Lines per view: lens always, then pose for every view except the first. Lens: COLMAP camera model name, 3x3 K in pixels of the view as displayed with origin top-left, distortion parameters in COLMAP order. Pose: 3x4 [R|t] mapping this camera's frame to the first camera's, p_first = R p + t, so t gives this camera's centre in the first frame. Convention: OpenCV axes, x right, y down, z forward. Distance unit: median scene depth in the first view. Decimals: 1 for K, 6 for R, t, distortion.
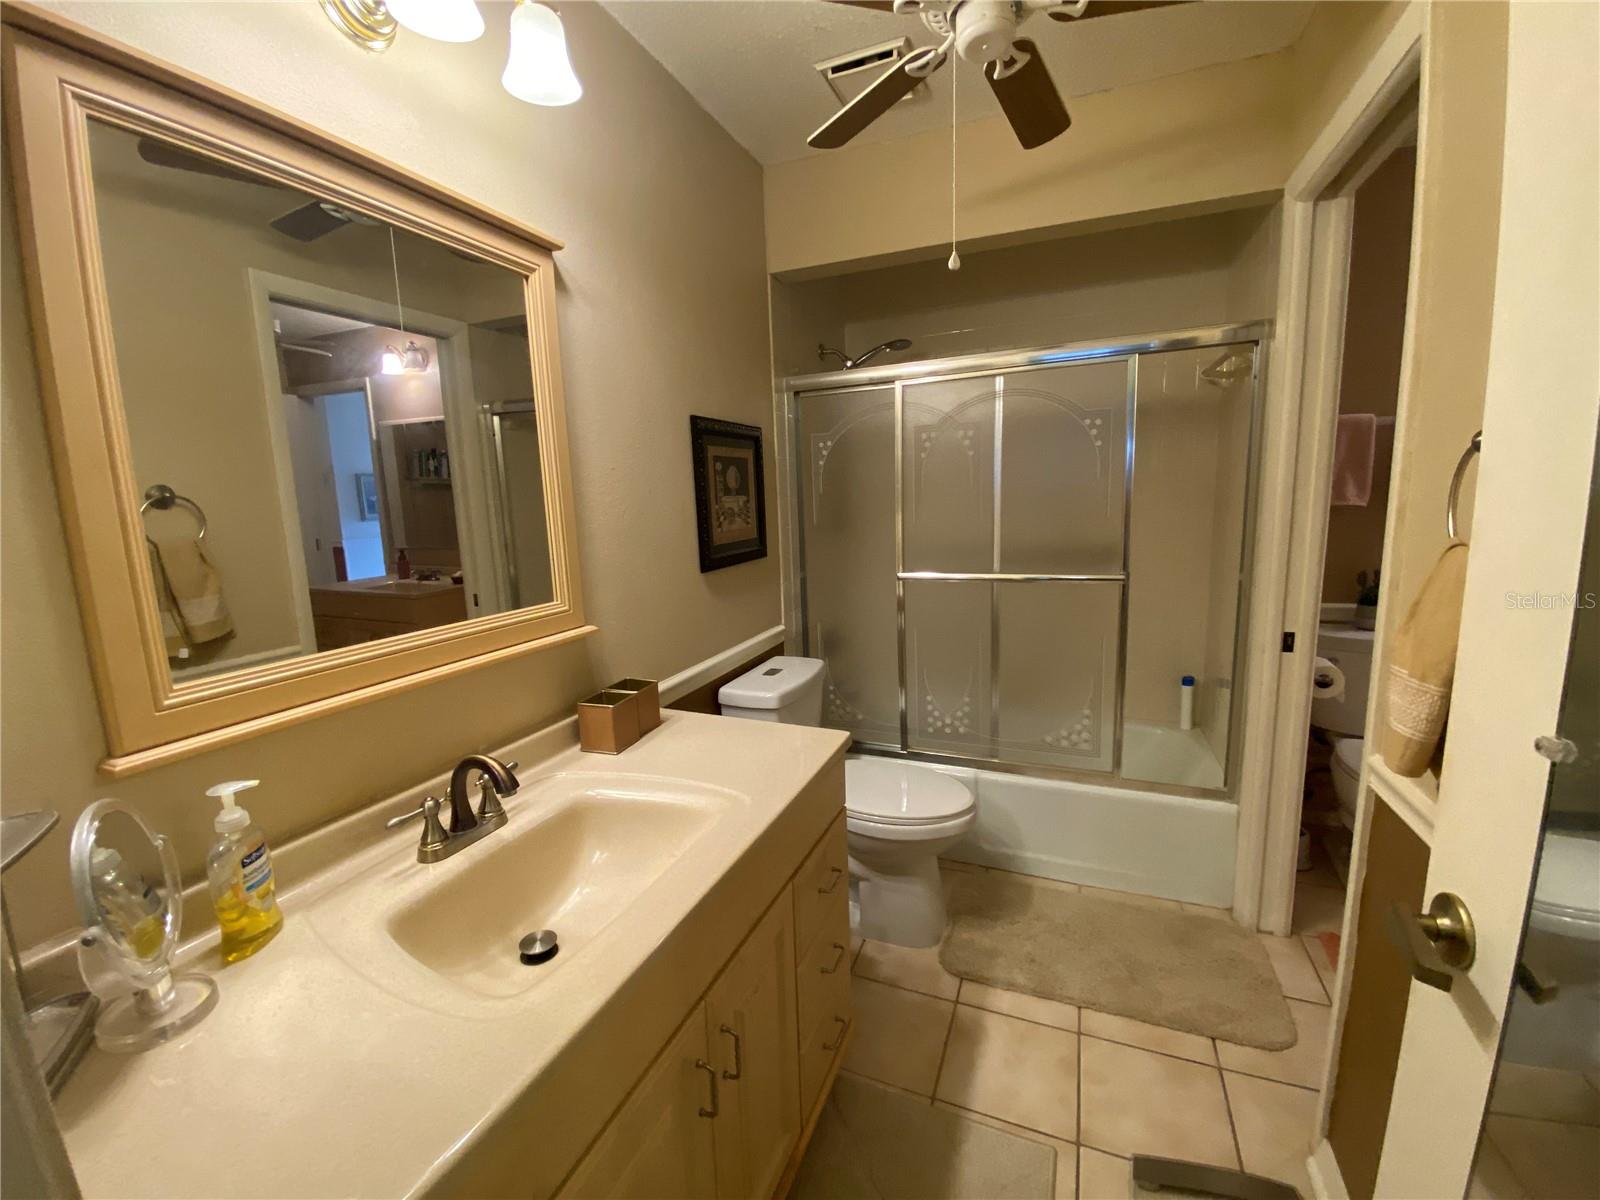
lens RADIAL K [[651.8, 0, 800.3], [0, 651.8, 590.8], [0, 0, 1]] dist [0.009303, -0.001261]
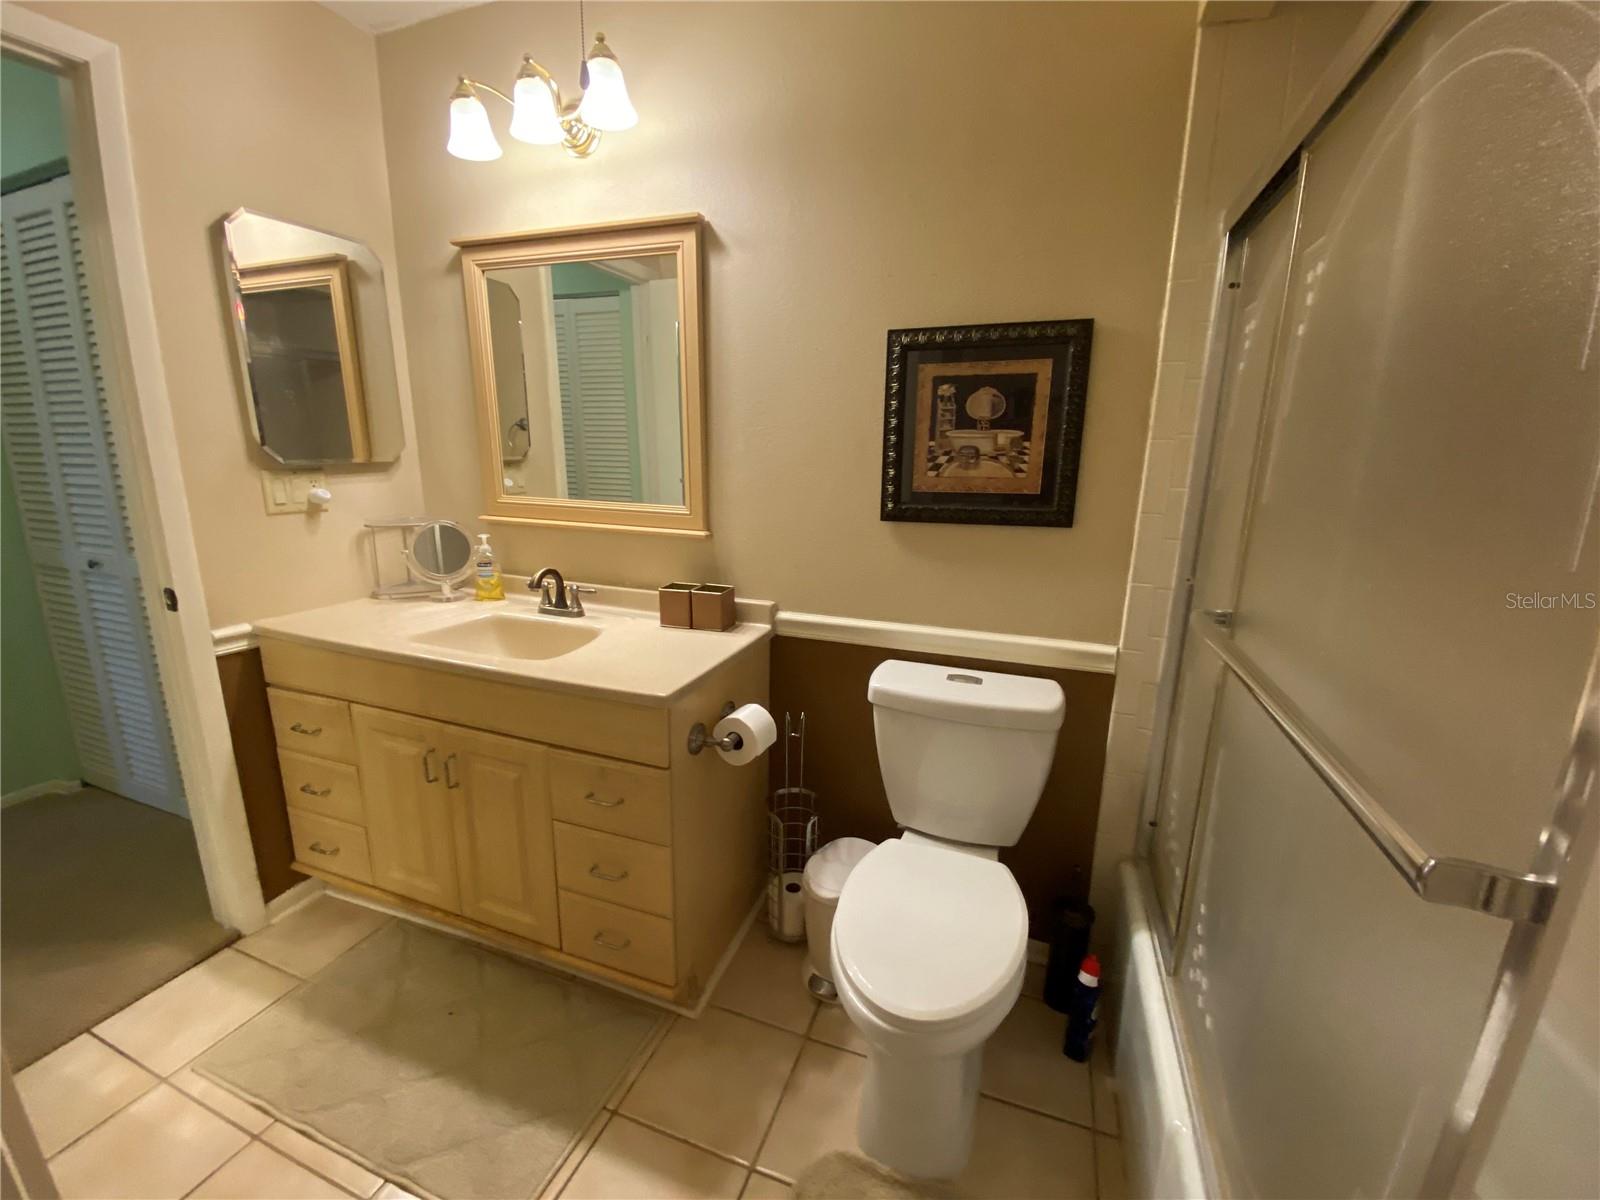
lens RADIAL K [[651.8, 0, 794.2], [0, 651.8, 600.9], [0, 0, 1]] dist [0.009303, -0.001261]
pose [[0.039708, 0.259230, -0.964999, 0.672595], [-0.159707, 0.954991, 0.249970, -0.117202], [0.986365, 0.144192, 0.079322, 0.797902]]
